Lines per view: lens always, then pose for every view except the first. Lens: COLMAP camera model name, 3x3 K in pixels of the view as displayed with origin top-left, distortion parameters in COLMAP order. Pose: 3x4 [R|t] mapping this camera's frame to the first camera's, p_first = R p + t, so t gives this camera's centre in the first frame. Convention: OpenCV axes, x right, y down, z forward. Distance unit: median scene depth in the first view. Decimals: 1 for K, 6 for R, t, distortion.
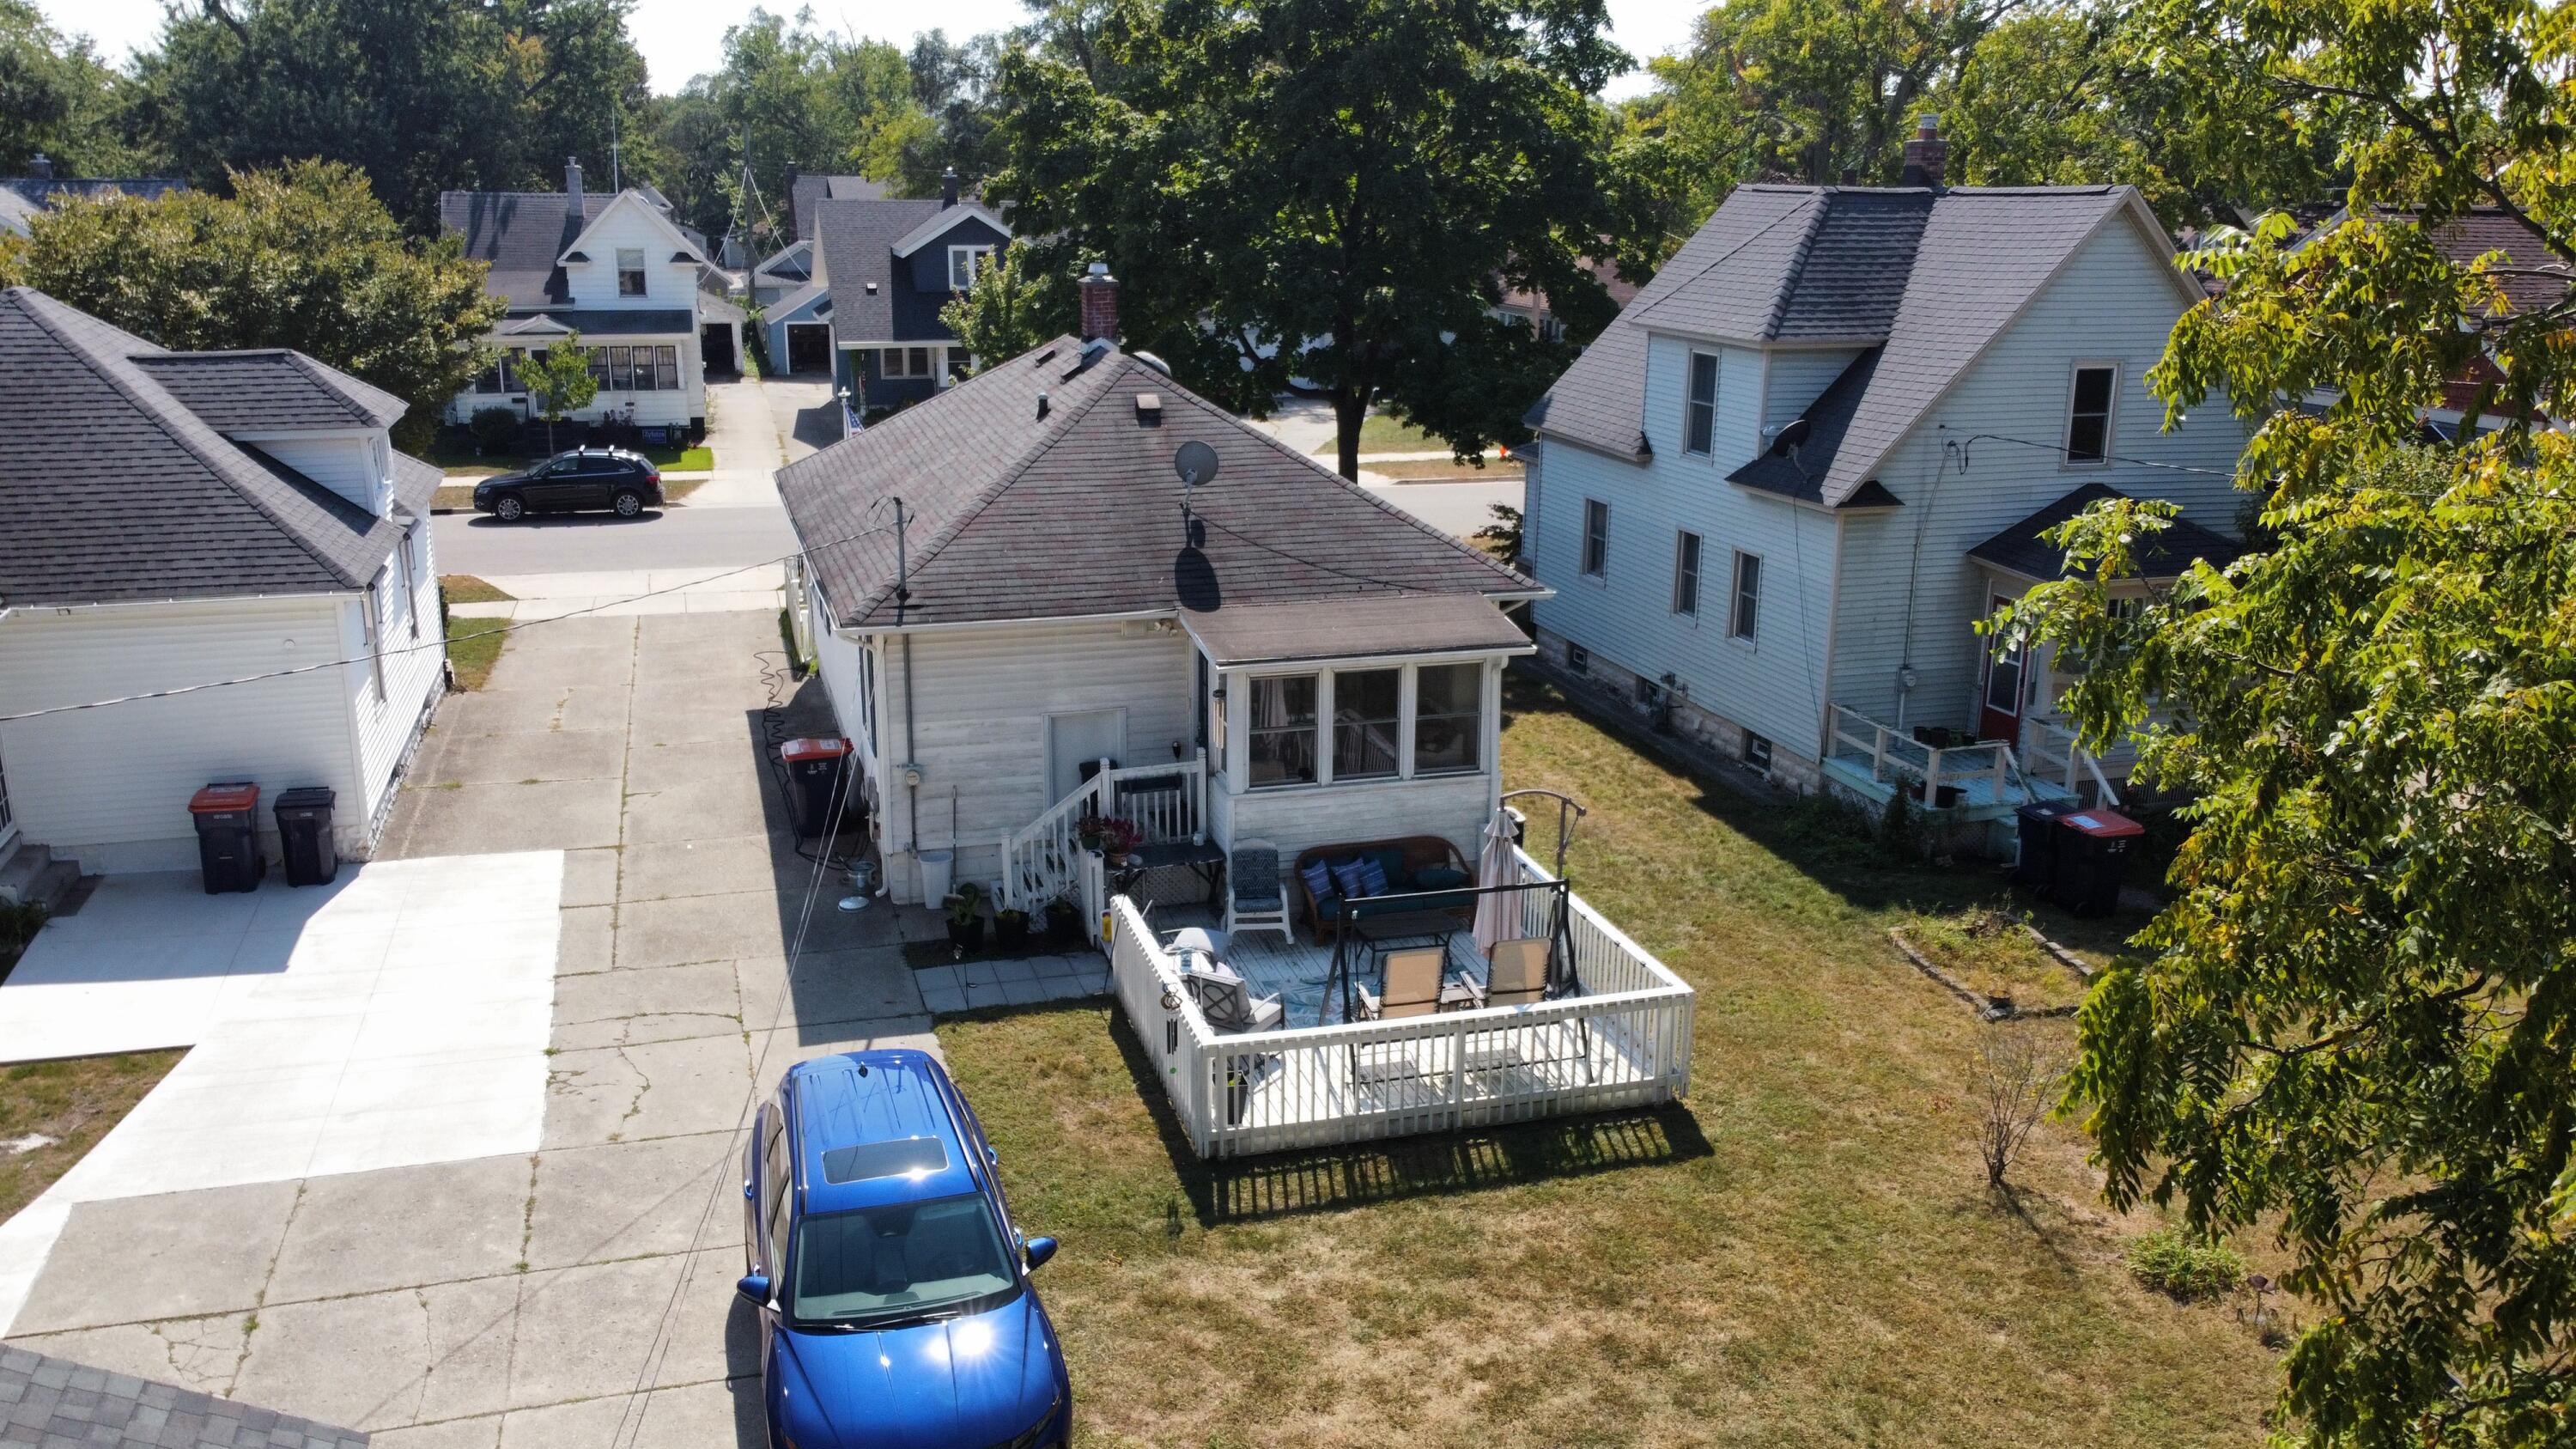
lens RADIAL K [[1943.5, 0, 1286.3], [0, 1943.5, 705.9], [0, 0, 1]] dist [0.007463, -0.012182]
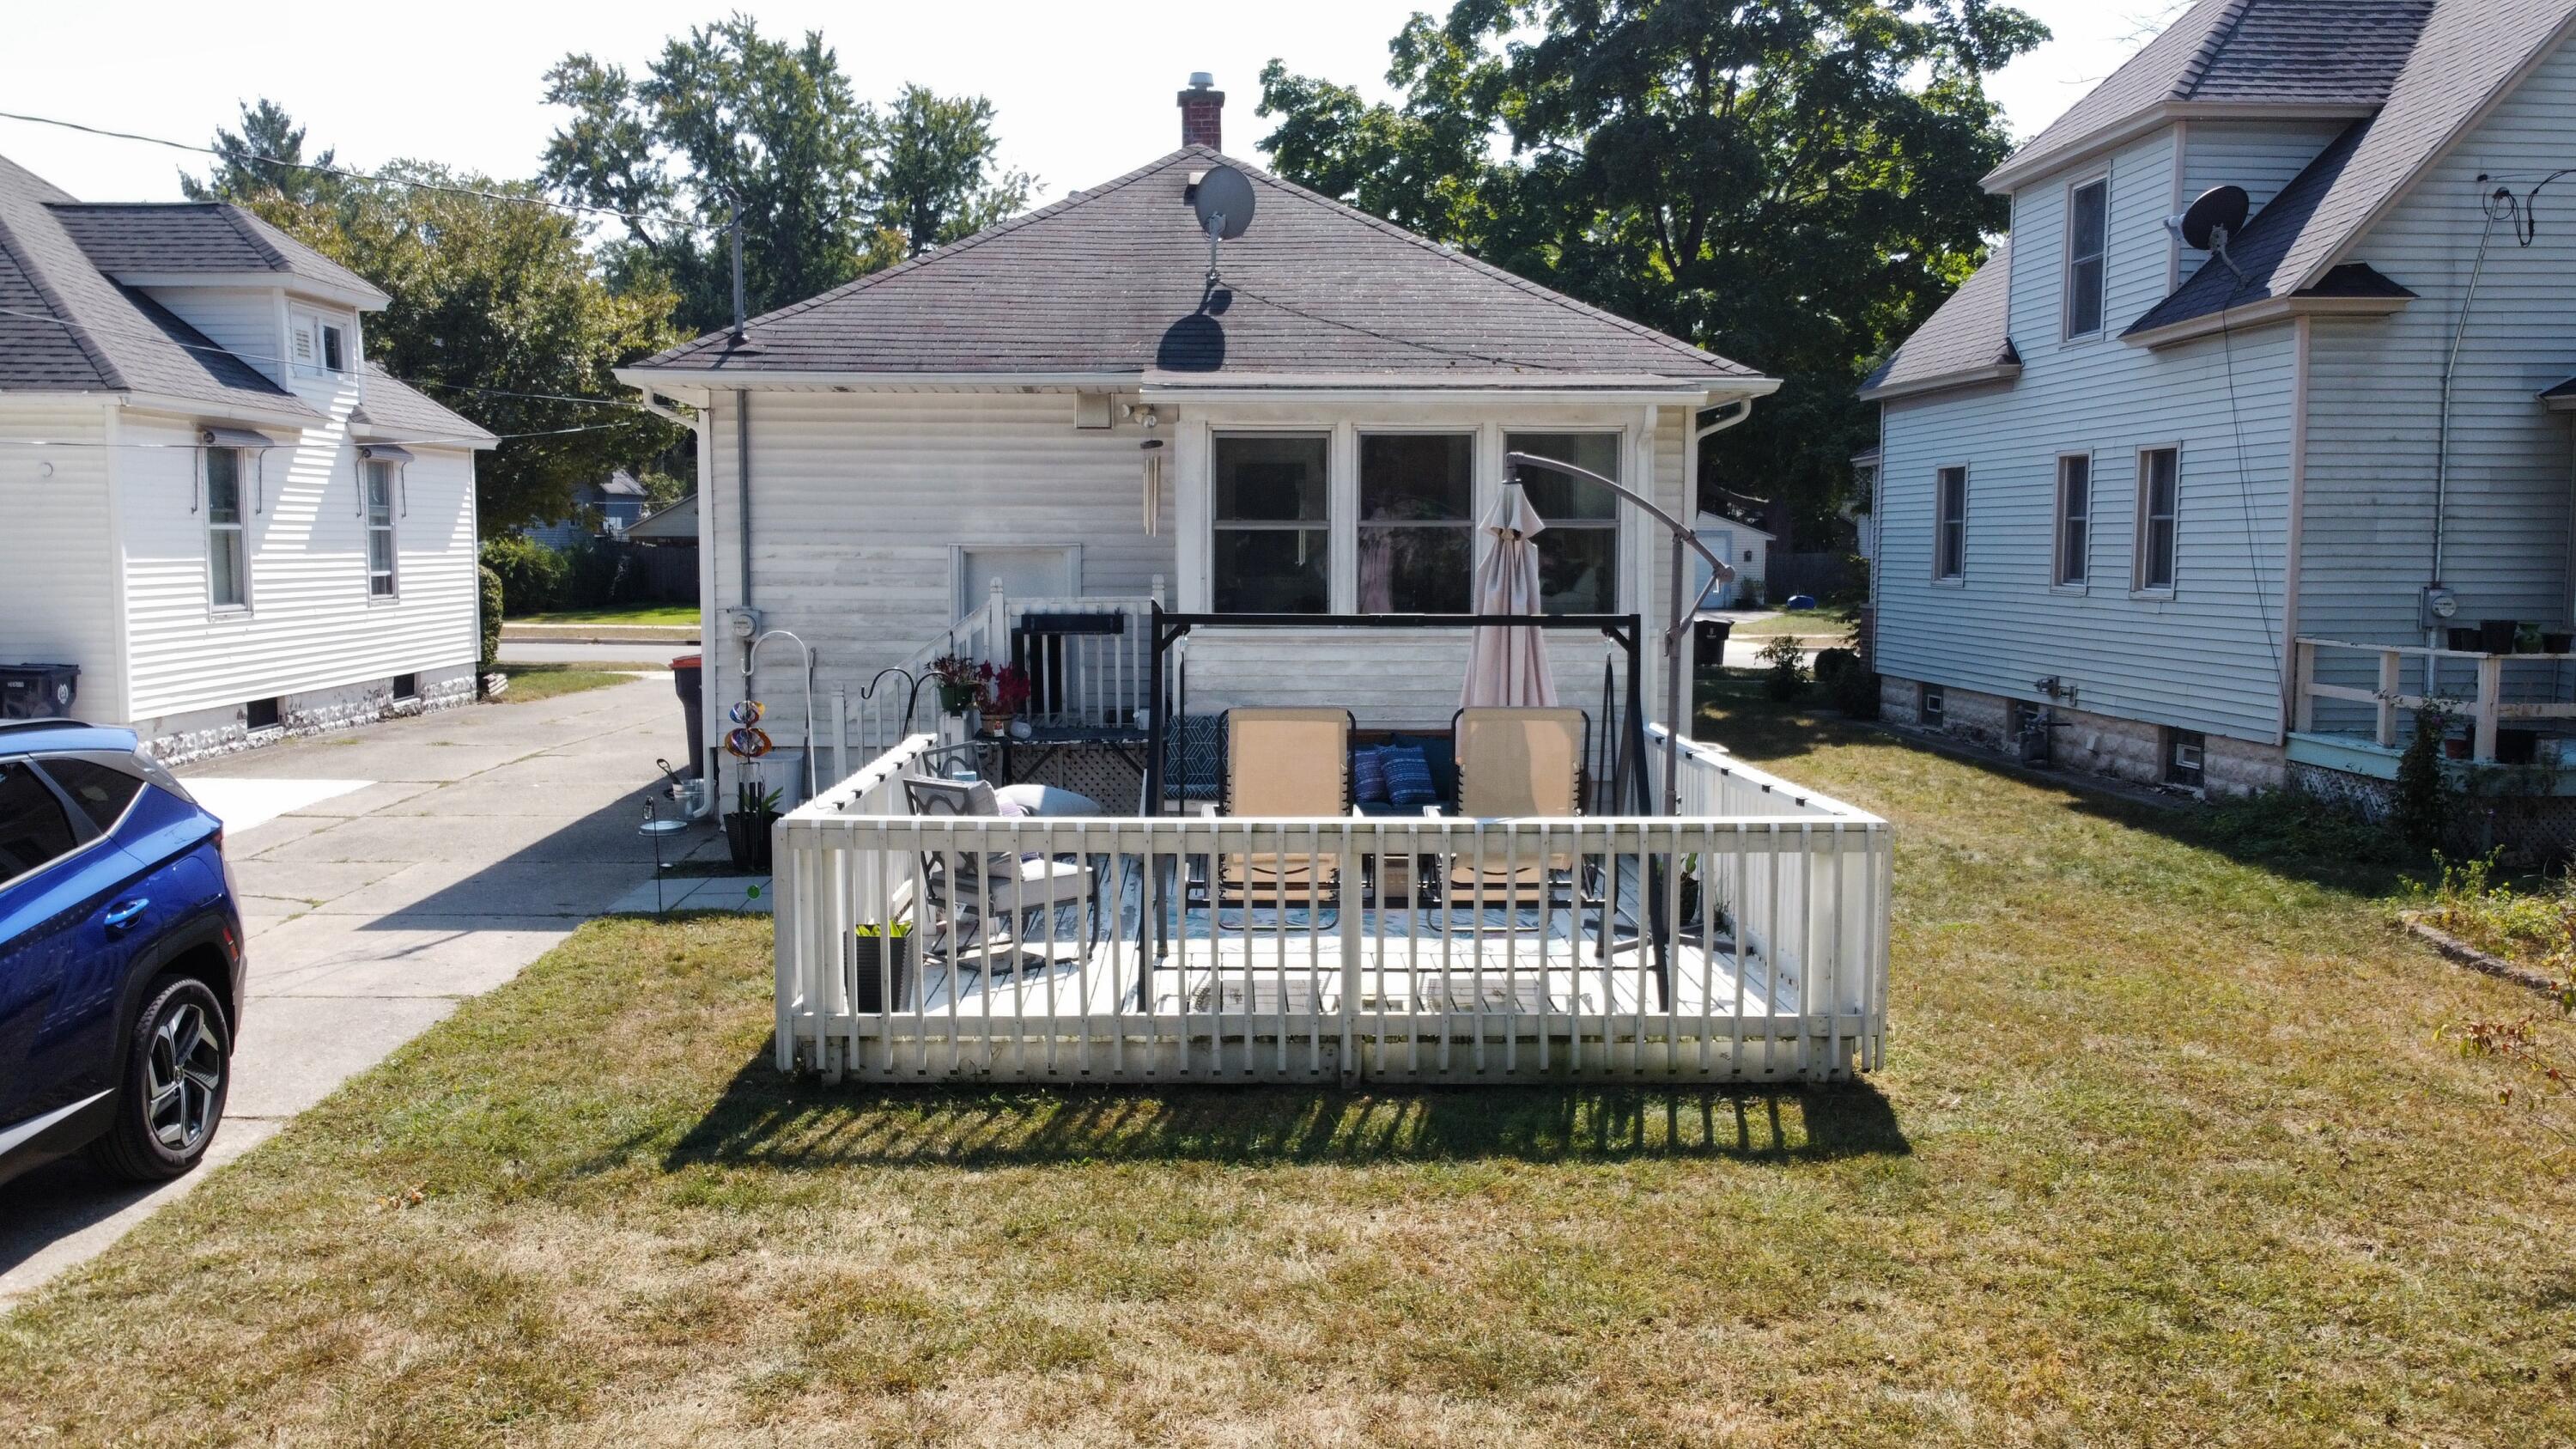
lens RADIAL K [[1943.5, 0, 1278.2], [0, 1943.5, 714.9], [0, 0, 1]] dist [0.007463, -0.012182]
pose [[0.968155, 0.013007, -0.250012, 0.143157], [-0.055934, 0.984643, -0.165375, 0.159483], [0.244022, 0.174092, 0.954015, 0.403222]]
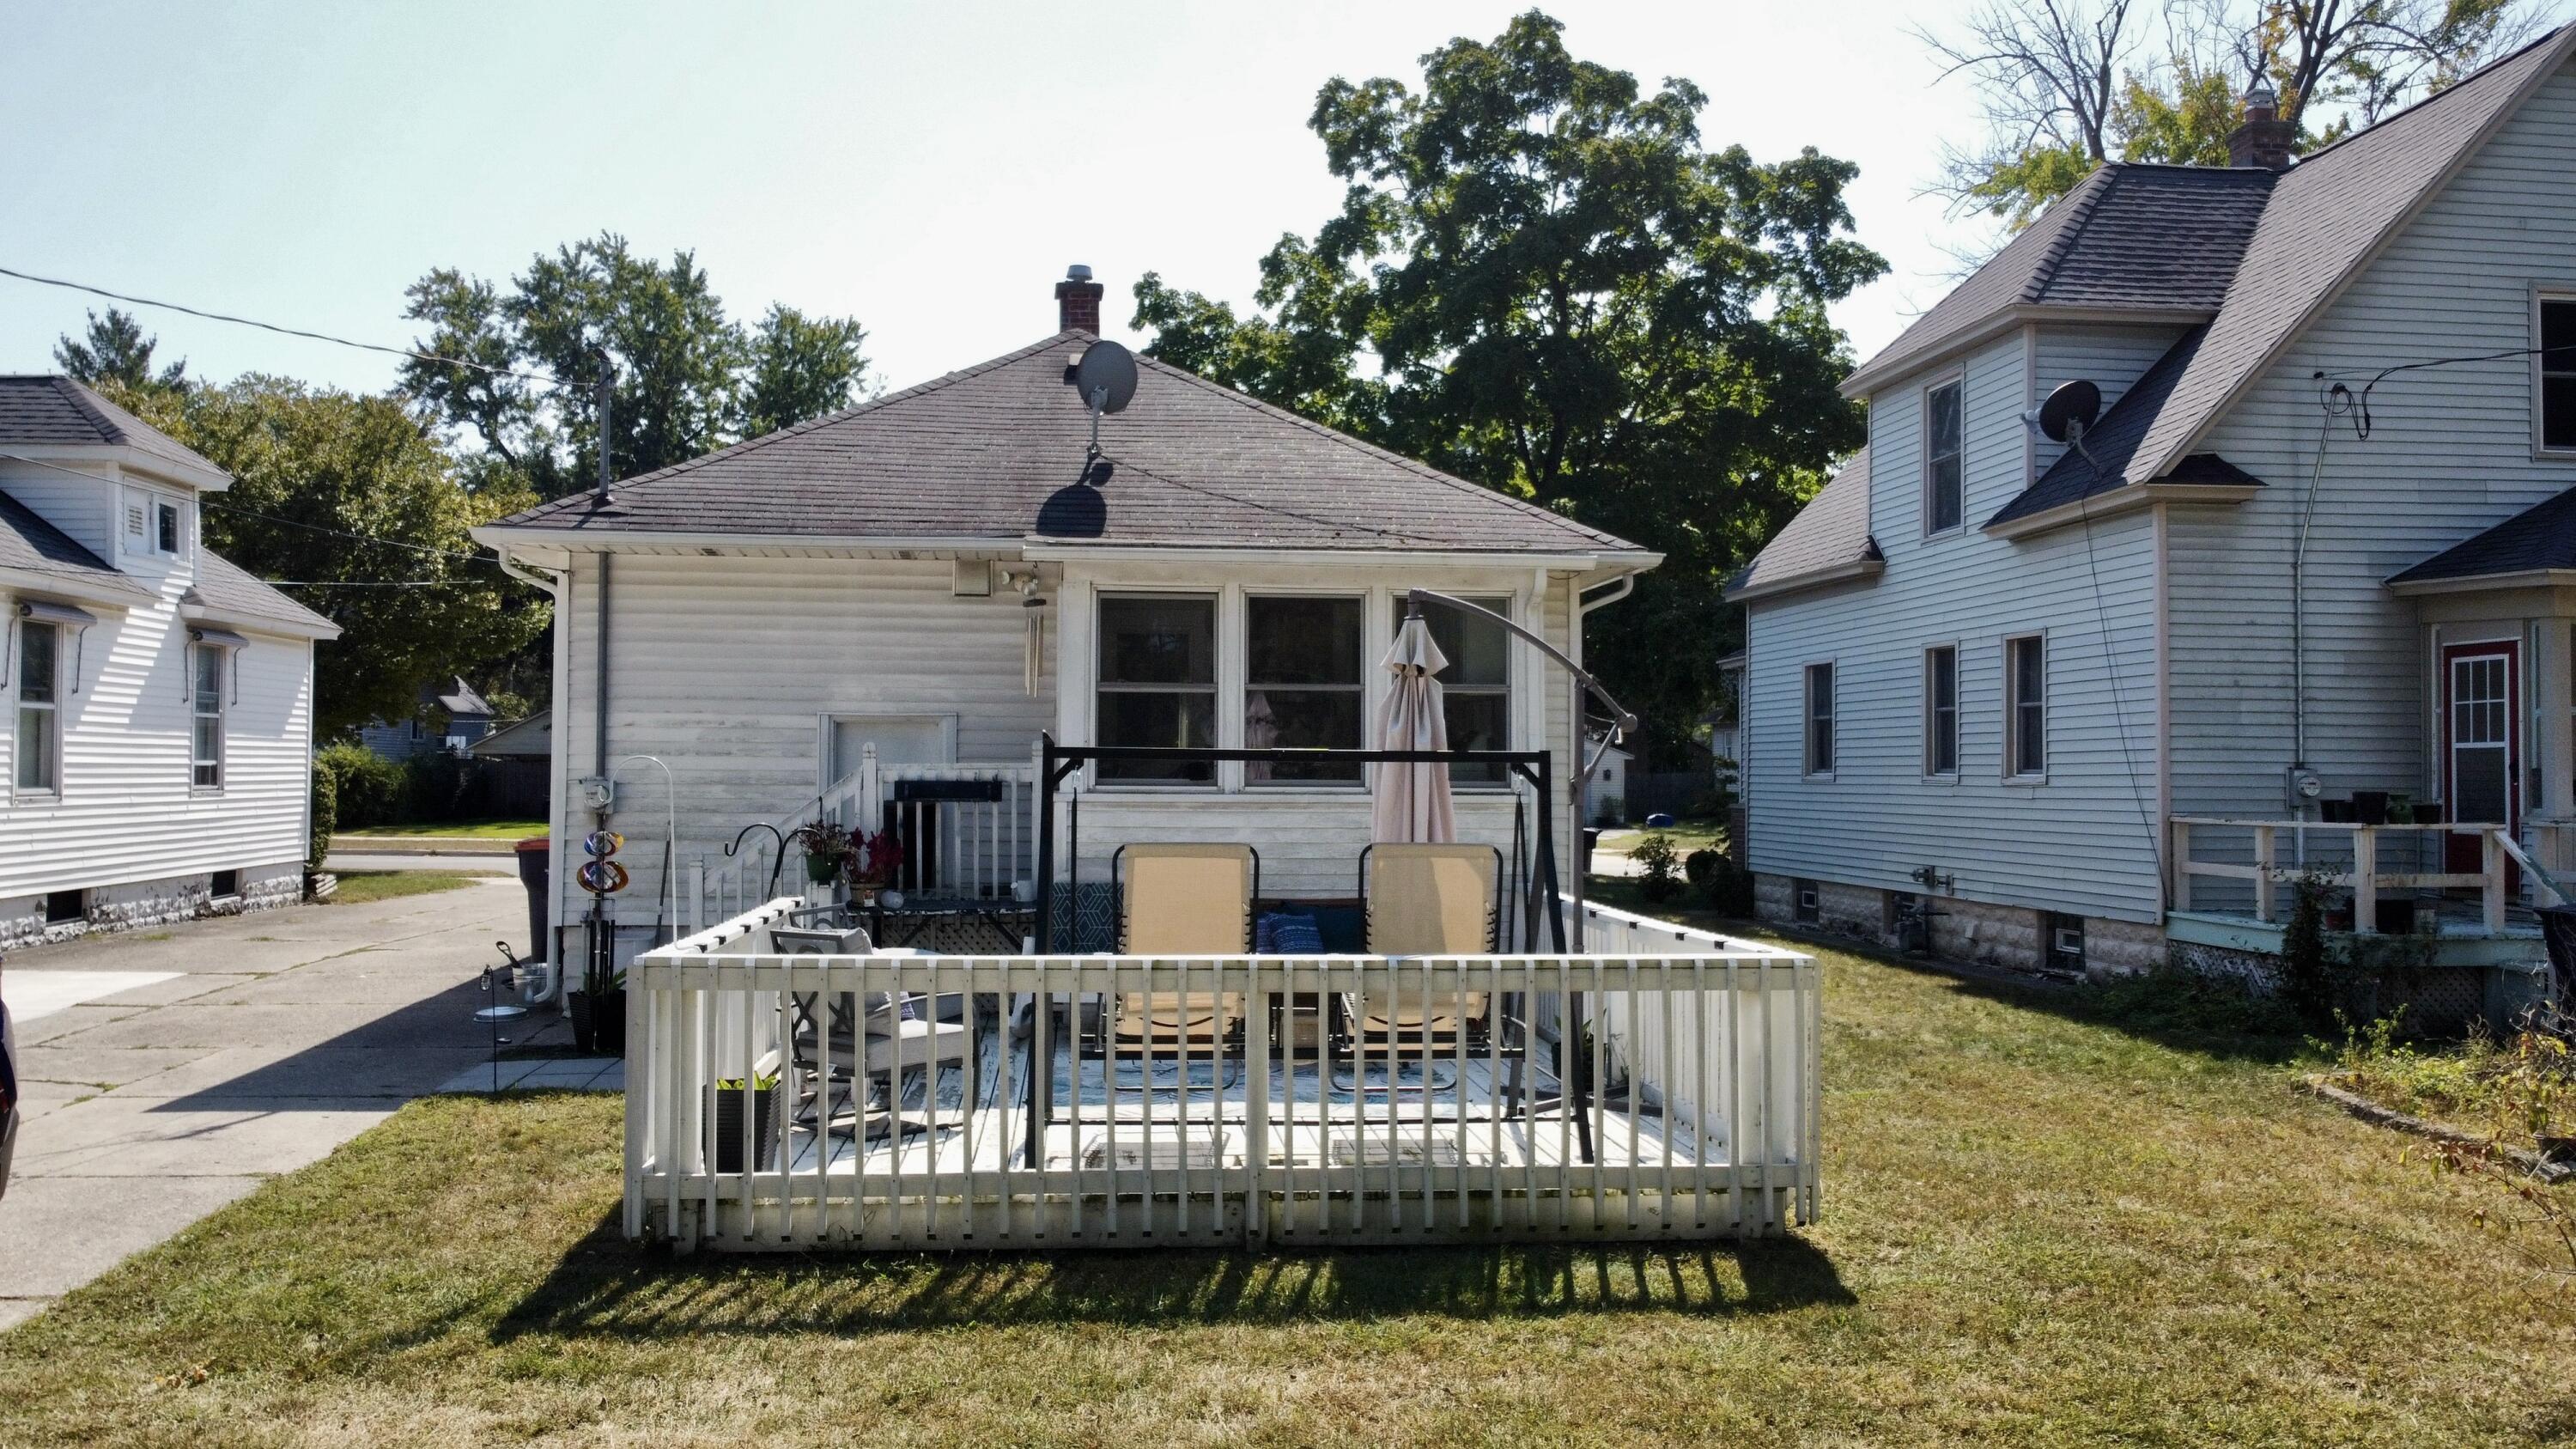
lens RADIAL K [[1943.5, 0, 1277.8], [0, 1943.5, 715.6], [0, 0, 1]] dist [0.007463, -0.012182]
pose [[0.983582, -0.011146, -0.180119, 0.131619], [-0.040941, 0.958285, -0.282868, 0.173419], [0.175758, 0.285598, 0.942095, 0.422936]]
